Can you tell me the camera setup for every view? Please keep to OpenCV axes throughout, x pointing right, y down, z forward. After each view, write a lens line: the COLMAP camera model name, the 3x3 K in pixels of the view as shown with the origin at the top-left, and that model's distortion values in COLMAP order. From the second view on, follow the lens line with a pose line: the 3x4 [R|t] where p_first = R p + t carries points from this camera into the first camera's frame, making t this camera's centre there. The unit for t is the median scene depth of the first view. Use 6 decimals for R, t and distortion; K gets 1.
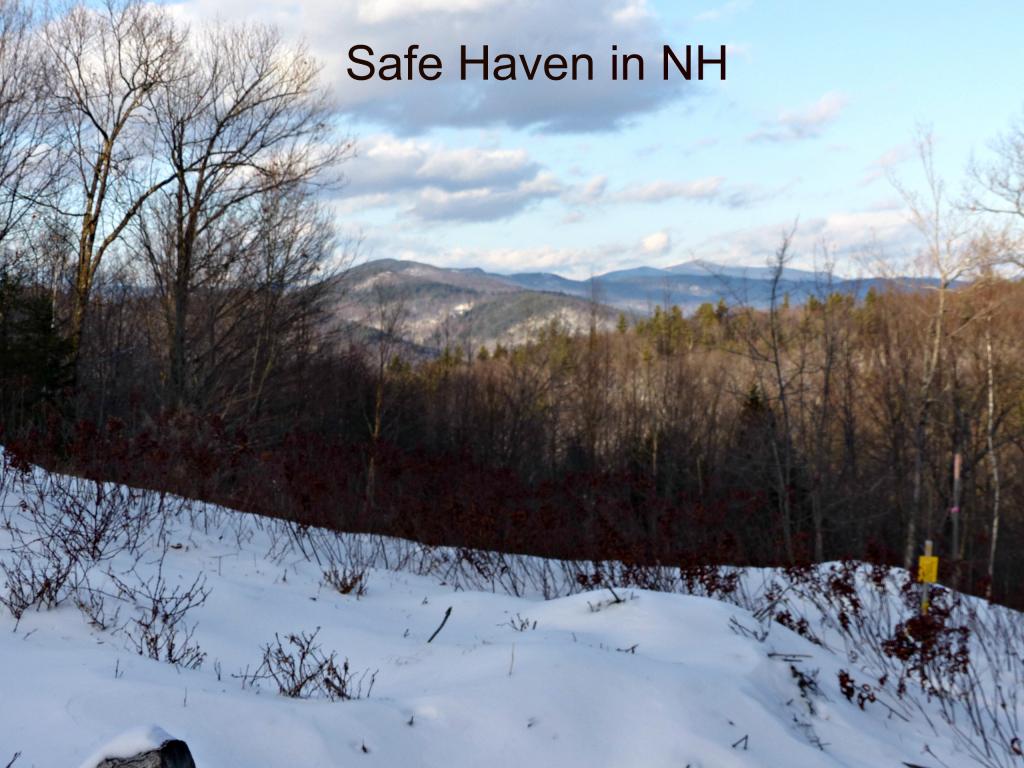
lens RADIAL K [[1751.0, 0, 512.0], [0, 1751.0, 384.0], [0, 0, 1]] dist [-0.053720, 0.114911]
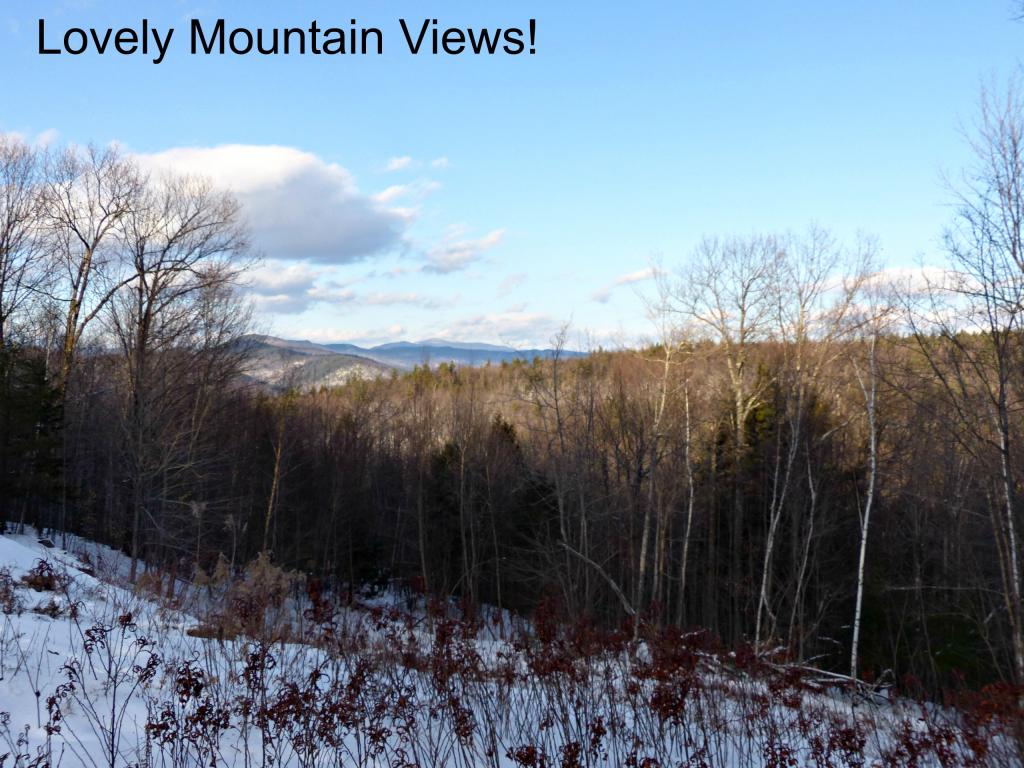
lens RADIAL K [[991.6, 0, 515.4], [0, 991.6, 377.1], [0, 0, 1]] dist [-0.038120, 0.033321]
pose [[0.982379, 0.010931, 0.186580, -0.035593], [-0.005086, 0.999482, -0.031780, -0.009732], [-0.186831, 0.030271, 0.981926, 0.134962]]
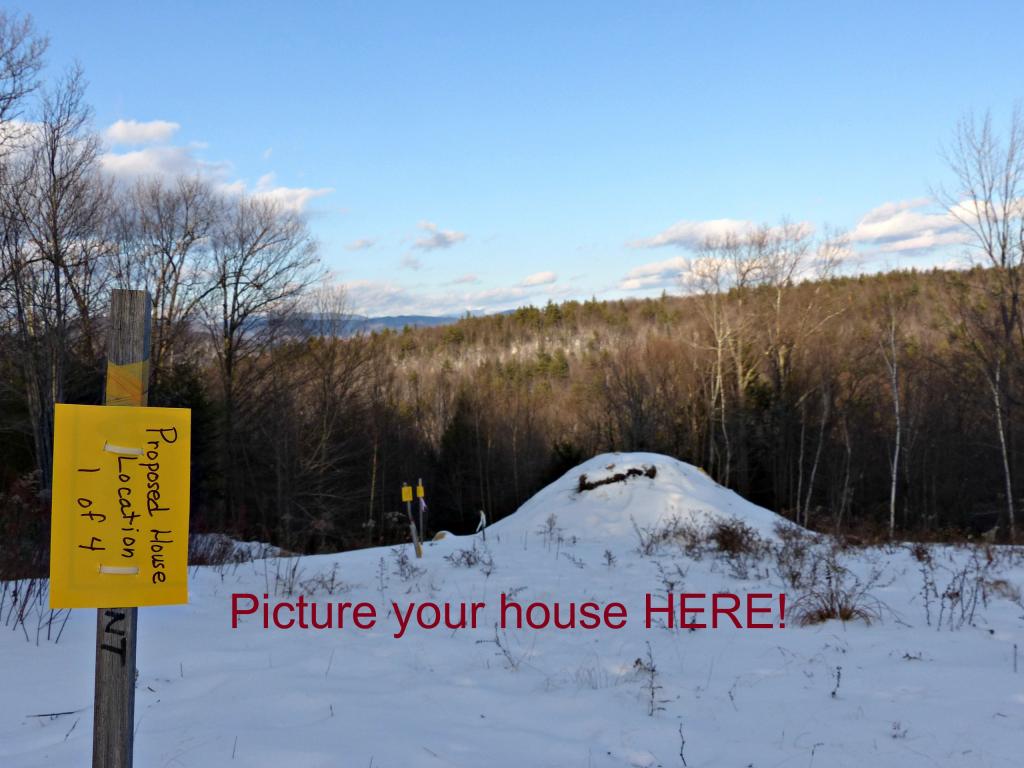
lens RADIAL K [[991.6, 0, 515.4], [0, 991.6, 377.1], [0, 0, 1]] dist [-0.038120, 0.033321]
pose [[0.943510, -0.054908, 0.326763, -0.238672], [0.055343, 0.998436, 0.007972, -0.034545], [-0.326690, 0.010563, 0.945073, 0.055945]]
